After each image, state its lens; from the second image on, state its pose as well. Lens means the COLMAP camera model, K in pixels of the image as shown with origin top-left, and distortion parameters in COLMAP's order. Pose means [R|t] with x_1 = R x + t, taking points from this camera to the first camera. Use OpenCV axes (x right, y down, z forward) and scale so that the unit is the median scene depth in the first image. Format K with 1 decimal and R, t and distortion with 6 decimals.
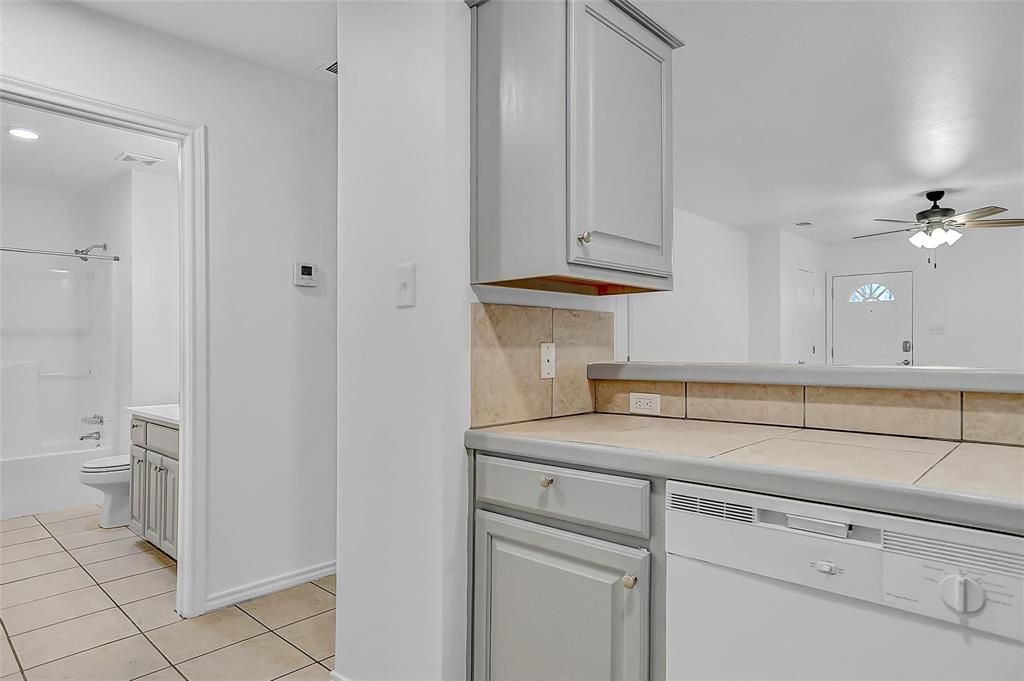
lens RADIAL K [[597.4, 0, 512.0], [0, 597.4, 340.5], [0, 0, 1]] dist [-0.077853, 0.048285]
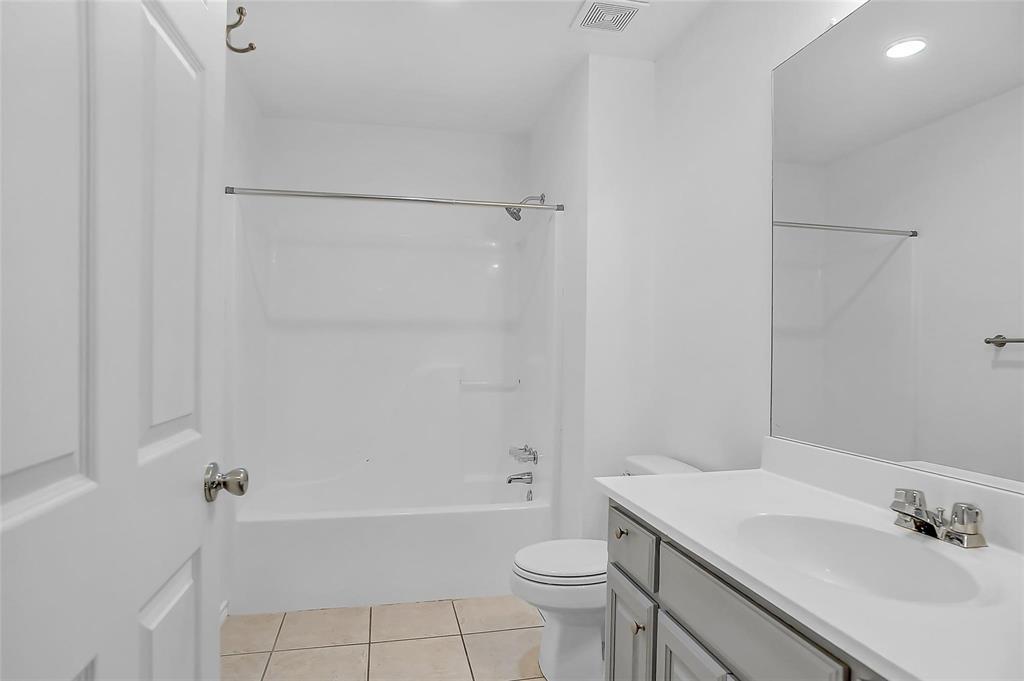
lens RADIAL K [[597.4, 0, 512.0], [0, 597.4, 340.5], [0, 0, 1]] dist [-0.077853, 0.048285]
pose [[0.811481, 0.012050, -0.584255, -0.334396], [-0.018622, 0.999813, -0.005243, 0.010086], [0.584082, 0.015135, 0.811554, 0.434340]]
